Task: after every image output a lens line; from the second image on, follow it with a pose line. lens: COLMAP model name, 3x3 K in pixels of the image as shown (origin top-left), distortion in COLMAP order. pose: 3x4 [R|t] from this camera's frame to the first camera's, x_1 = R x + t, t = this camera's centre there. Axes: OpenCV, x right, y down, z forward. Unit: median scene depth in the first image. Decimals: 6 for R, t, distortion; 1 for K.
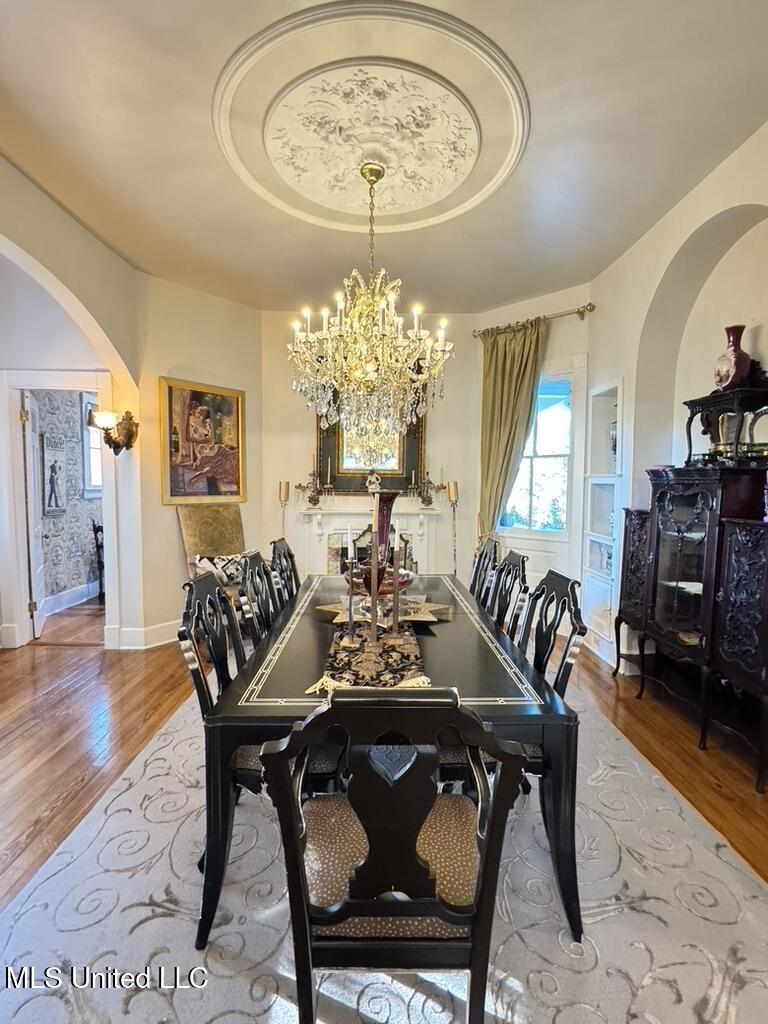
lens RADIAL K [[474.6, 0, 387.4], [0, 474.6, 512.0], [0, 0, 1]] dist [-0.003160, -0.001174]
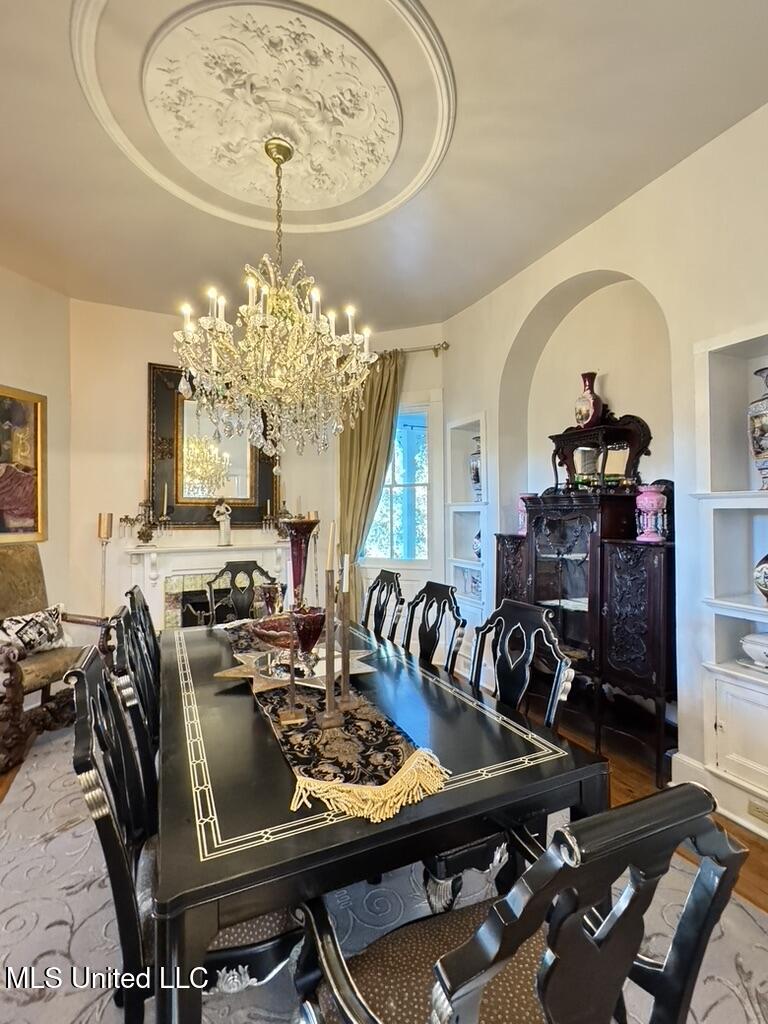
lens RADIAL K [[474.6, 0, 386.2], [0, 474.6, 512.0], [0, 0, 1]] dist [-0.003160, -0.001174]
pose [[0.916383, -0.009562, 0.400187, -0.184207], [0.036726, 0.997507, -0.060265, -0.002963], [-0.398613, 0.069923, 0.914450, 0.164681]]
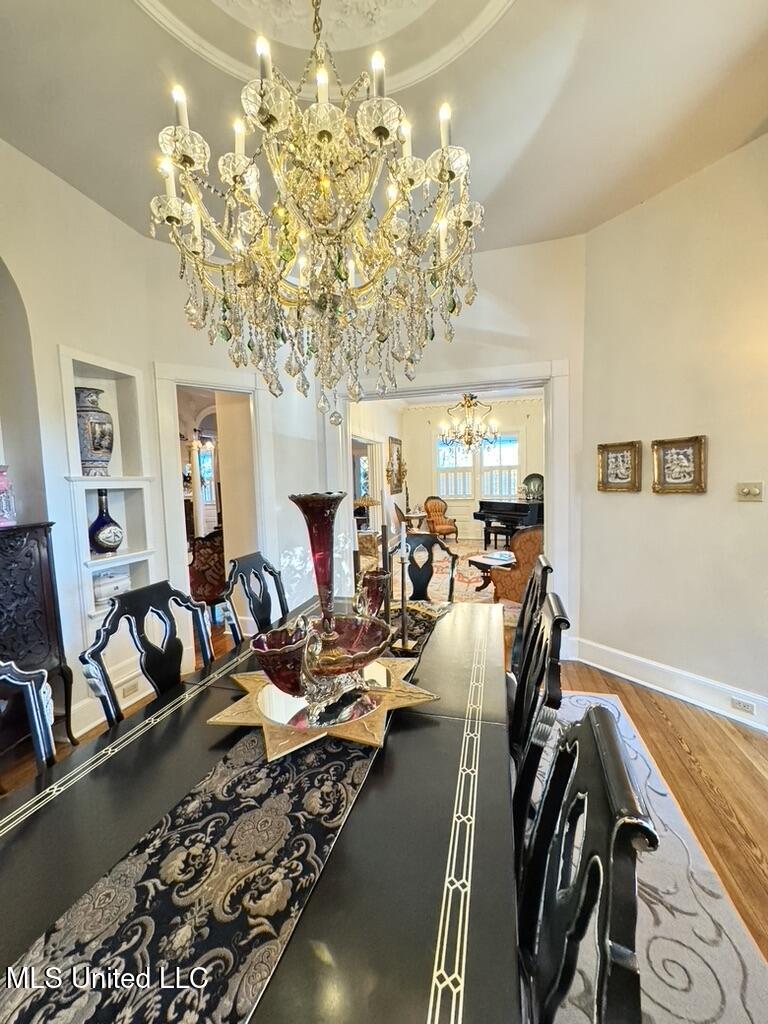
lens RADIAL K [[413.9, 0, 391.4], [0, 413.9, 511.3], [0, 0, 1]] dist [0.001855, 0.000039]
pose [[-0.949675, -0.011380, 0.313029, -0.211249], [0.038775, 0.987382, 0.153534, -0.056982], [-0.310827, 0.157945, -0.937251, 0.880755]]
